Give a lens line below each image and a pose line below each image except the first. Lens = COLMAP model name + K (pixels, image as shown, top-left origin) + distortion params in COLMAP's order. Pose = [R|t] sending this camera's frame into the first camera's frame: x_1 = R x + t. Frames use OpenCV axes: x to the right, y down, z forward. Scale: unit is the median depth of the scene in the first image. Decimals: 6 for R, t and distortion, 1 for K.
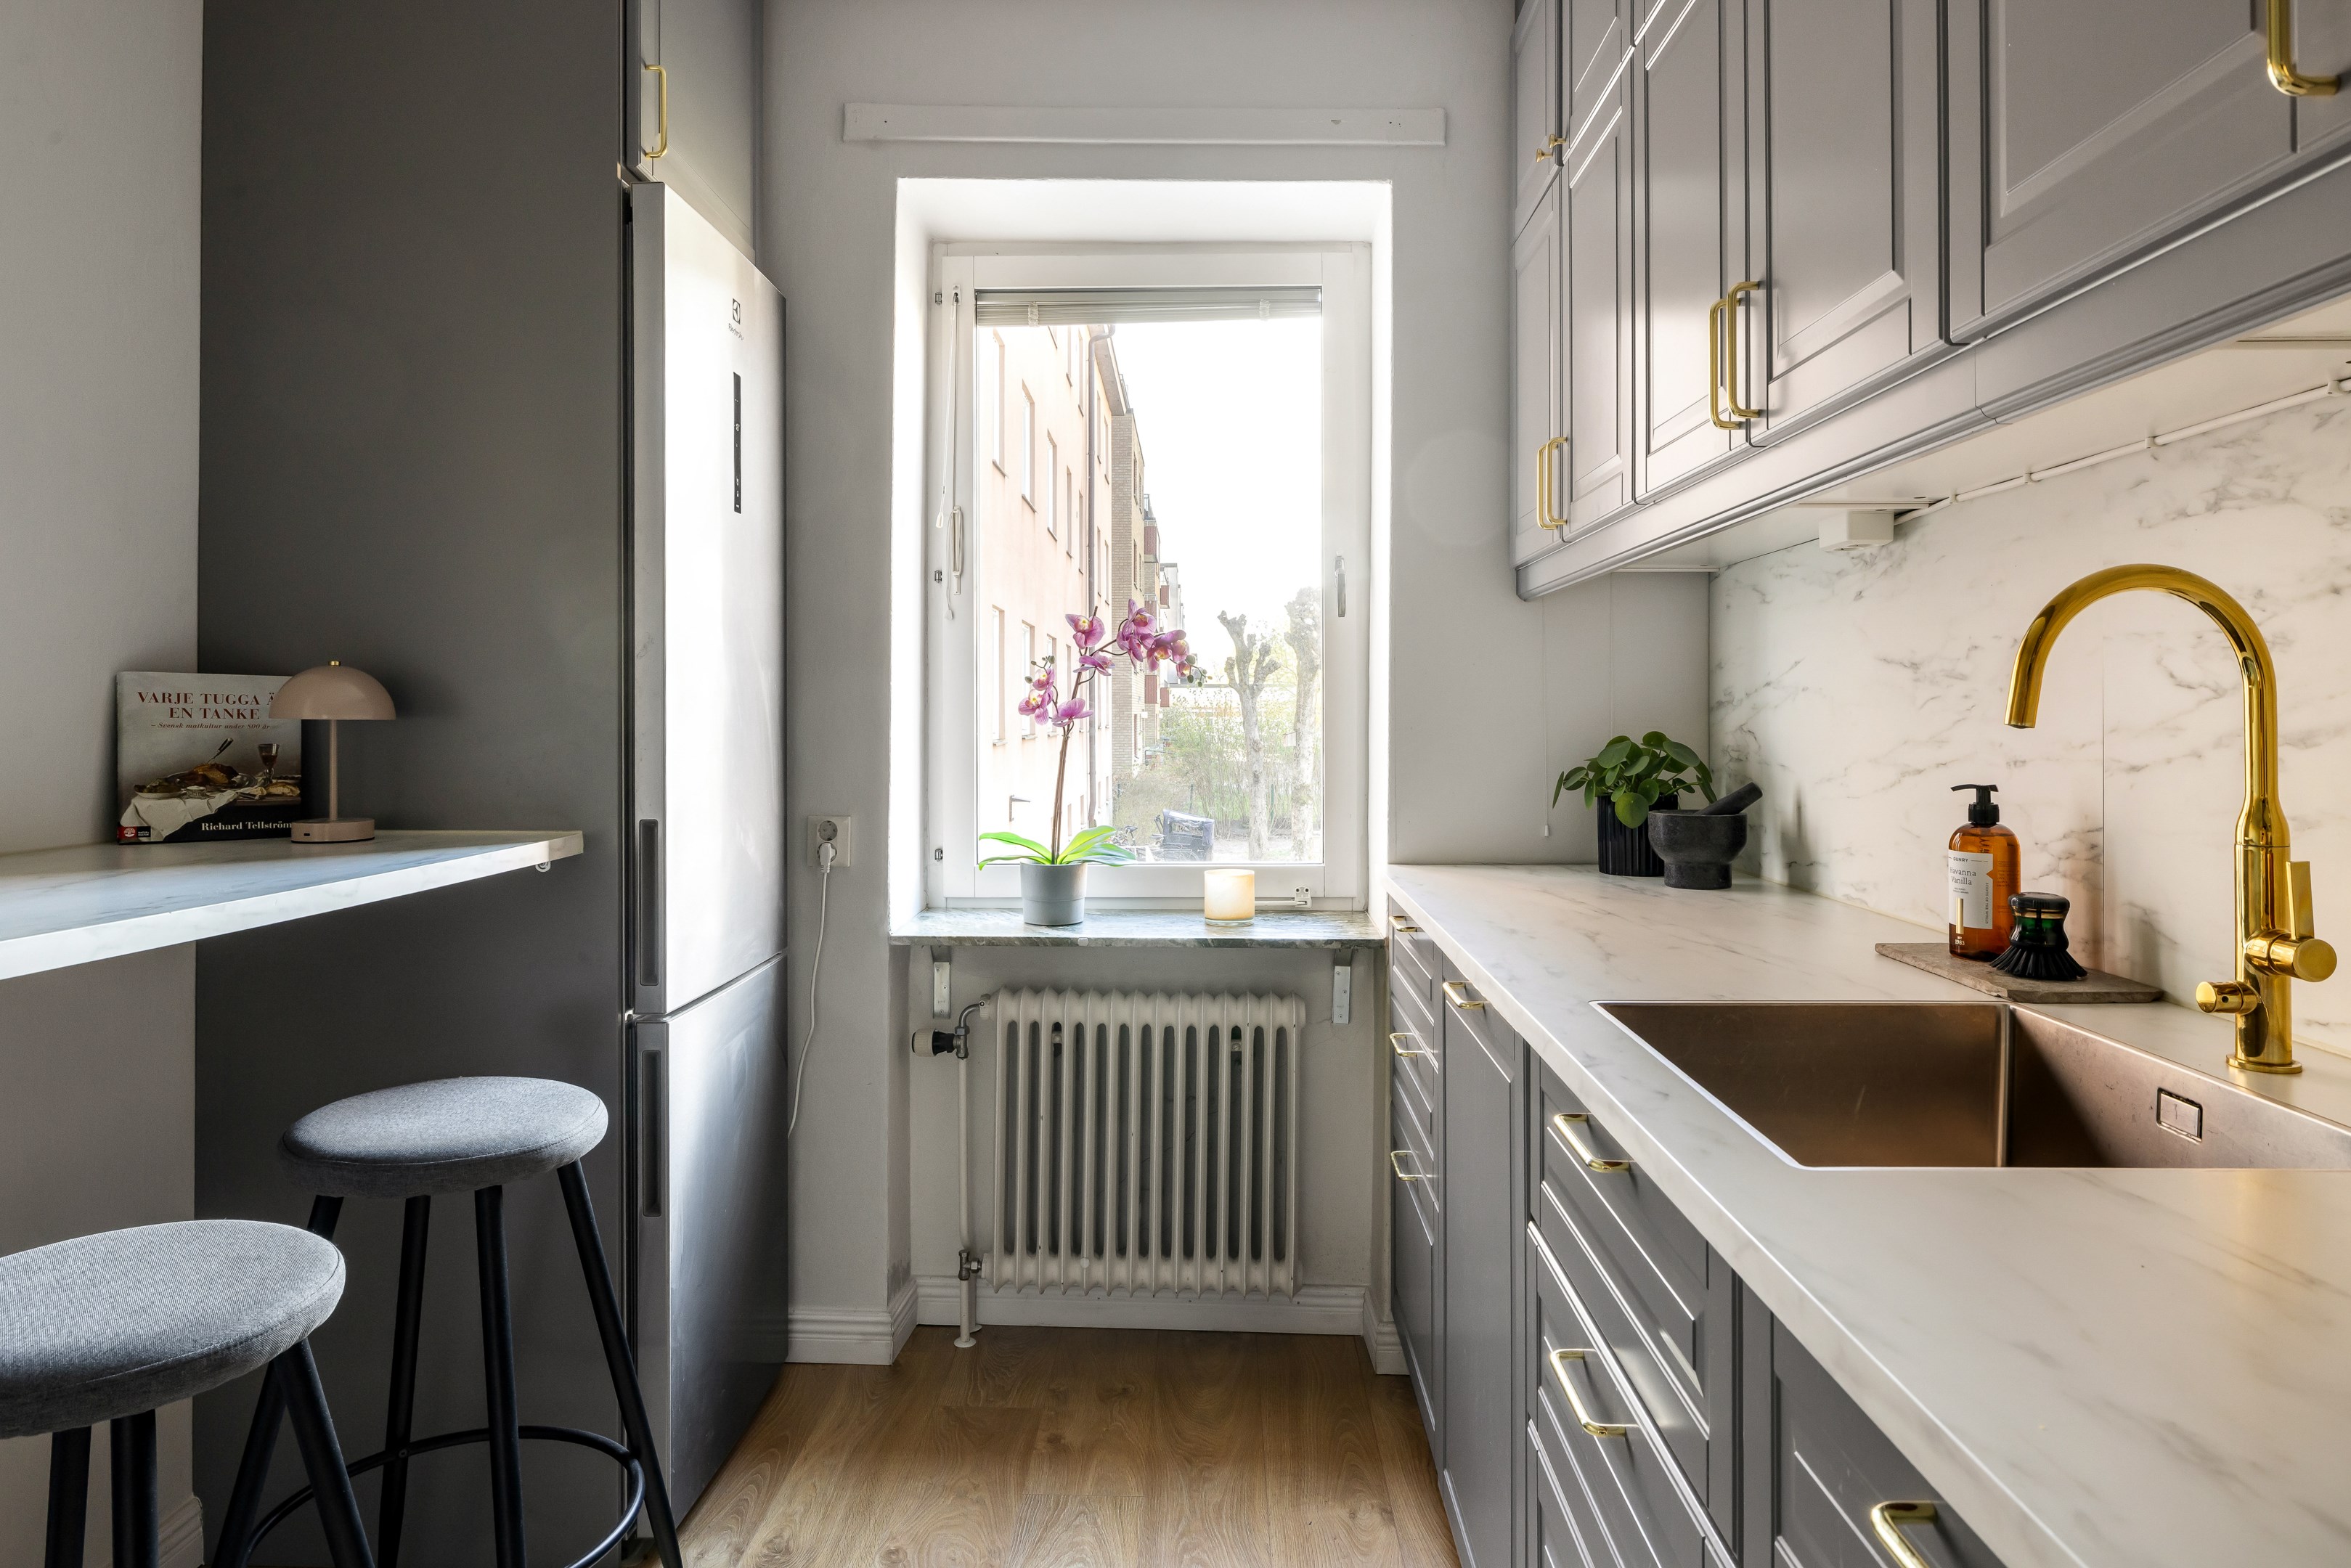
lens RADIAL K [[1446.3, 0, 1177.2], [0, 1446.3, 705.0], [0, 0, 1]] dist [0.001553, 0.000344]
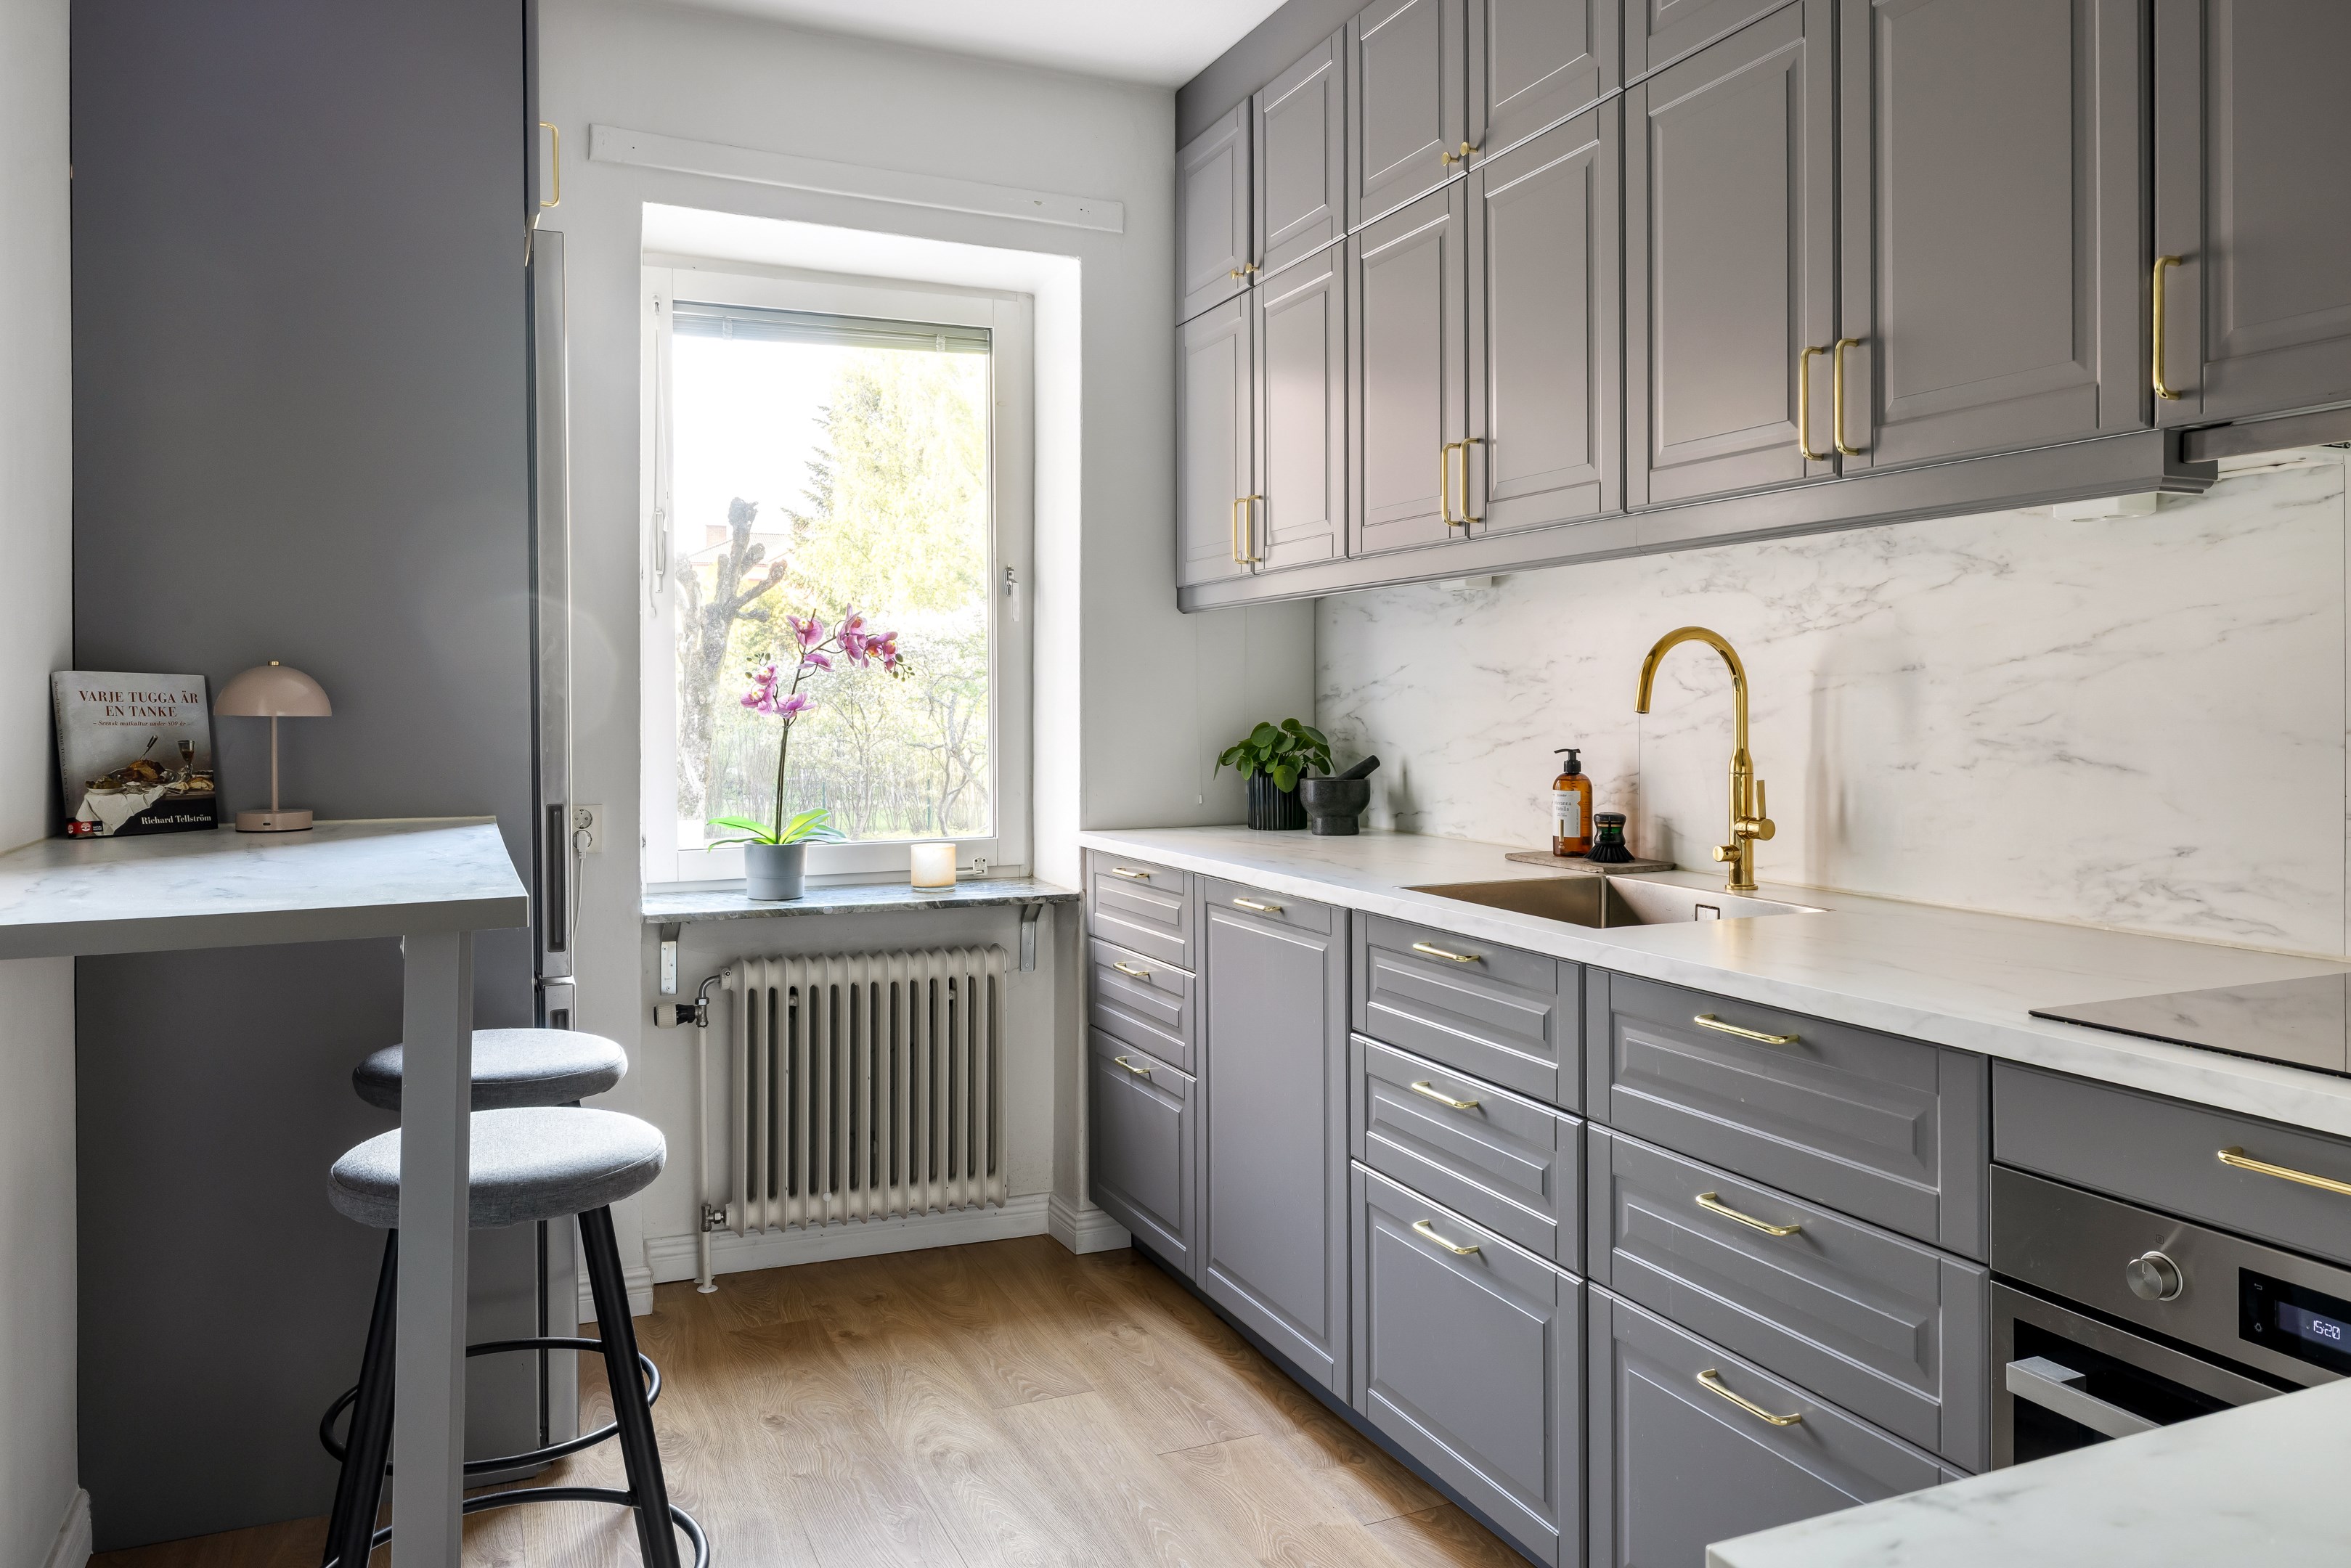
lens RADIAL K [[1685.7, 0, 1208.1], [0, 1685.7, 712.2], [0, 0, 1]] dist [-0.001829, 0.002114]
pose [[0.899432, -0.006361, 0.437013, -0.497524], [0.001020, 0.999922, 0.012456, -0.007541], [-0.437059, -0.010757, 0.899369, -0.404167]]
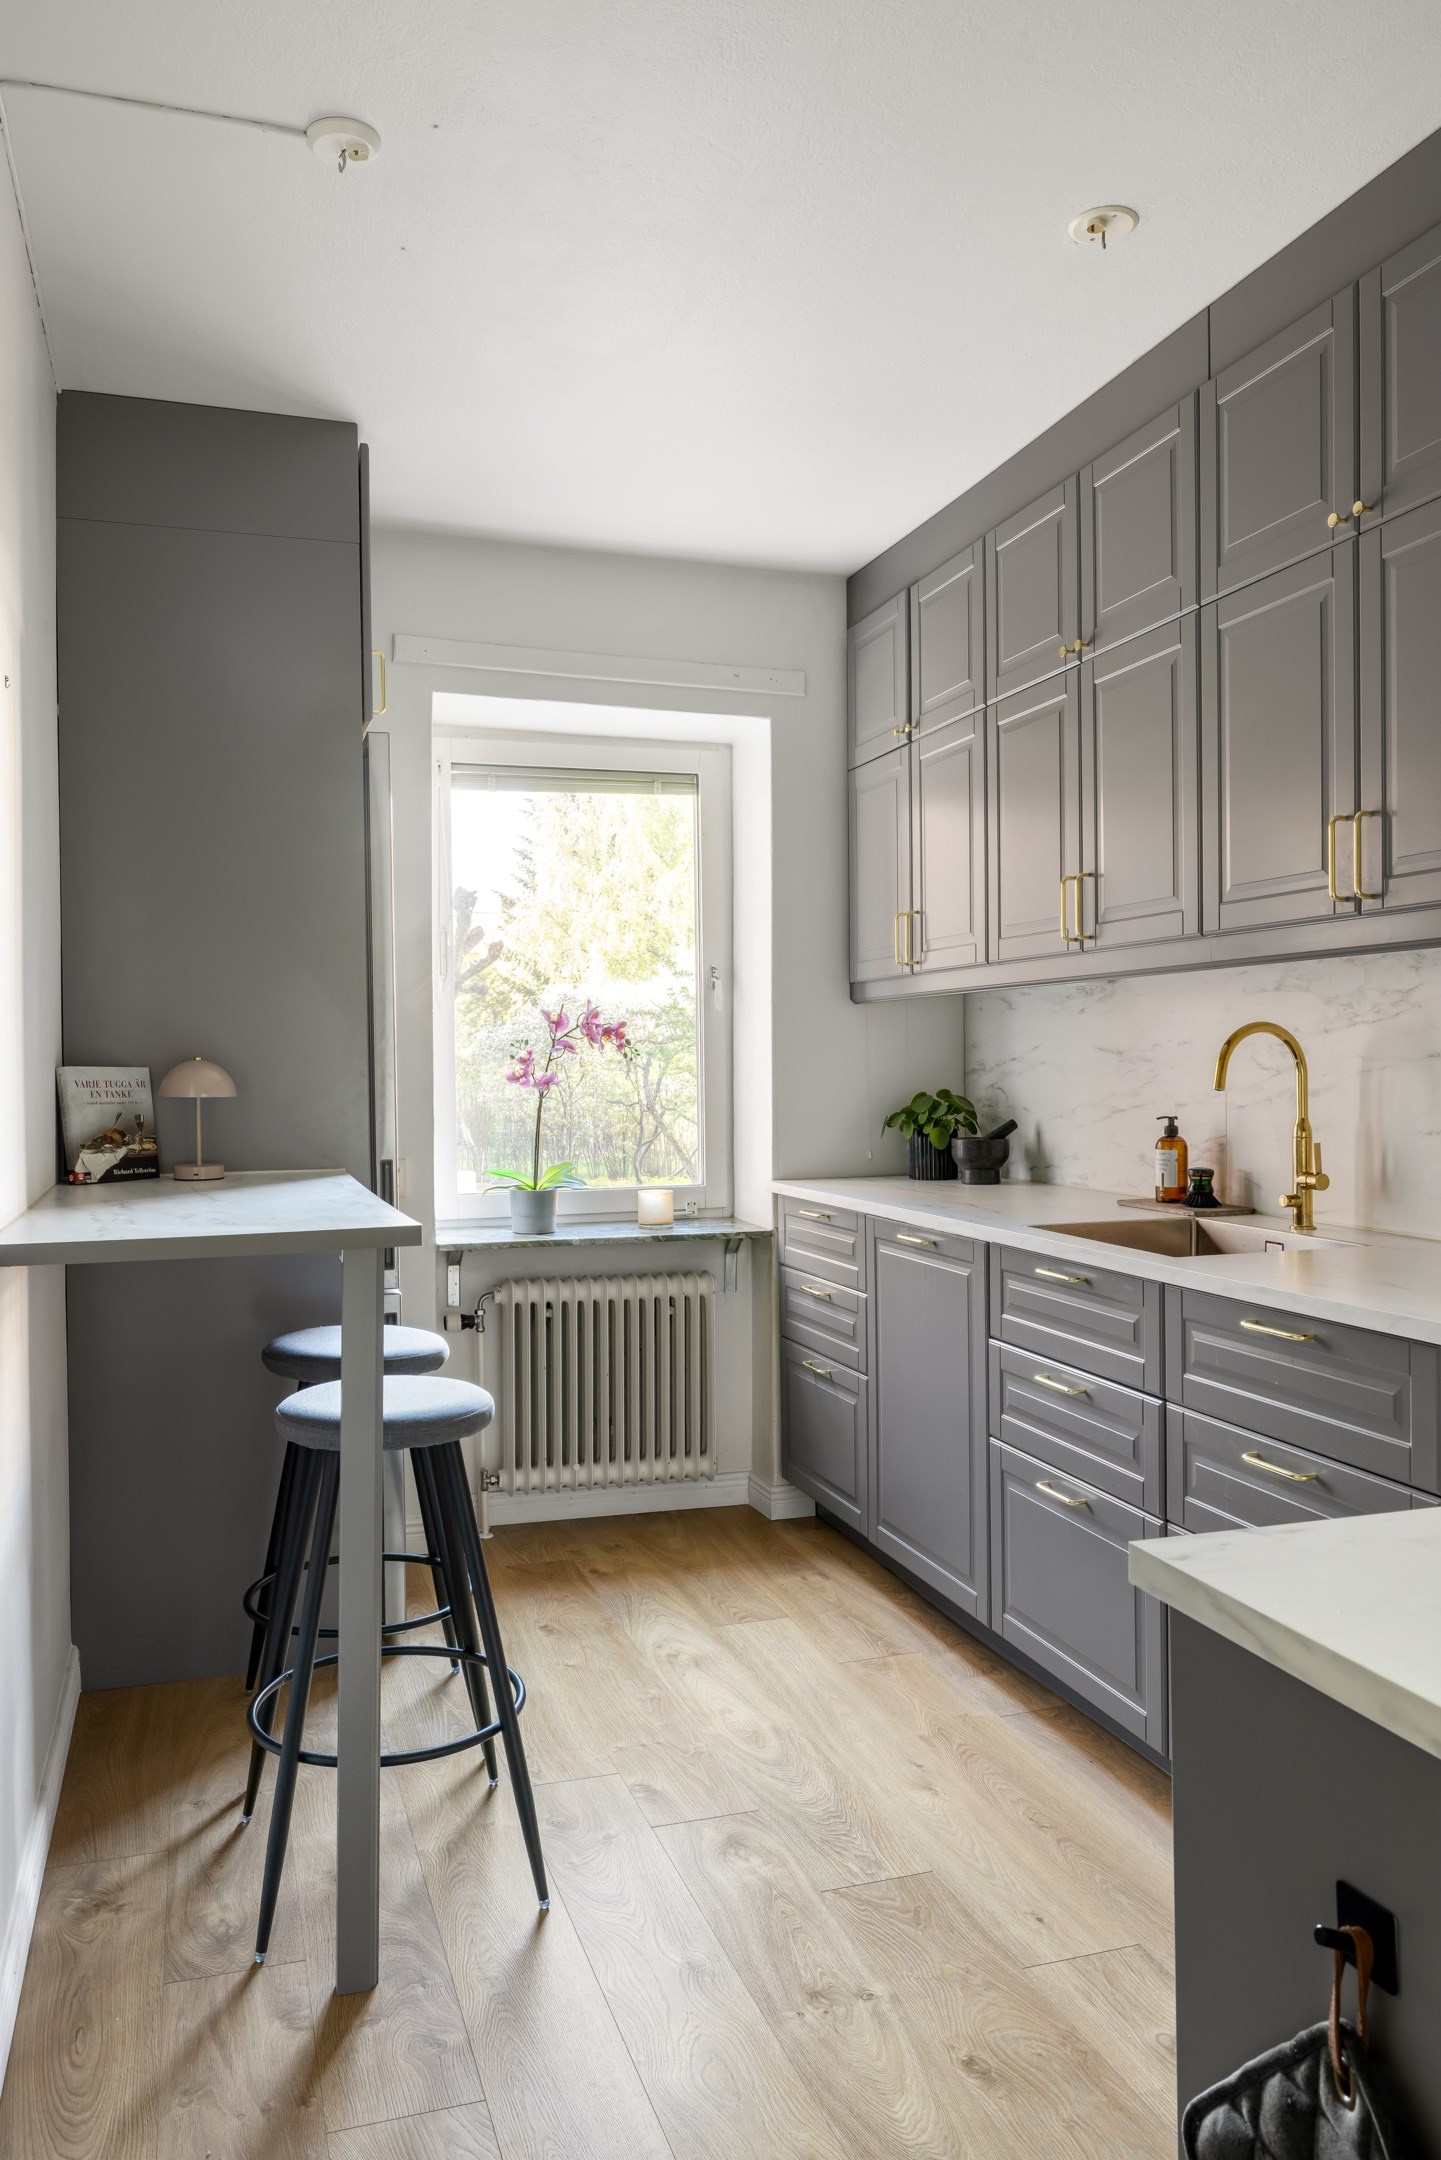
lens RADIAL K [[1552.1, 0, 686.7], [0, 1552.1, 1081.8], [0, 0, 1]] dist [0.001895, 0.000031]
pose [[0.945494, -0.014182, 0.325330, -0.615420], [0.007995, 0.999761, 0.020346, -0.033000], [-0.325541, -0.016636, 0.945382, -0.644384]]
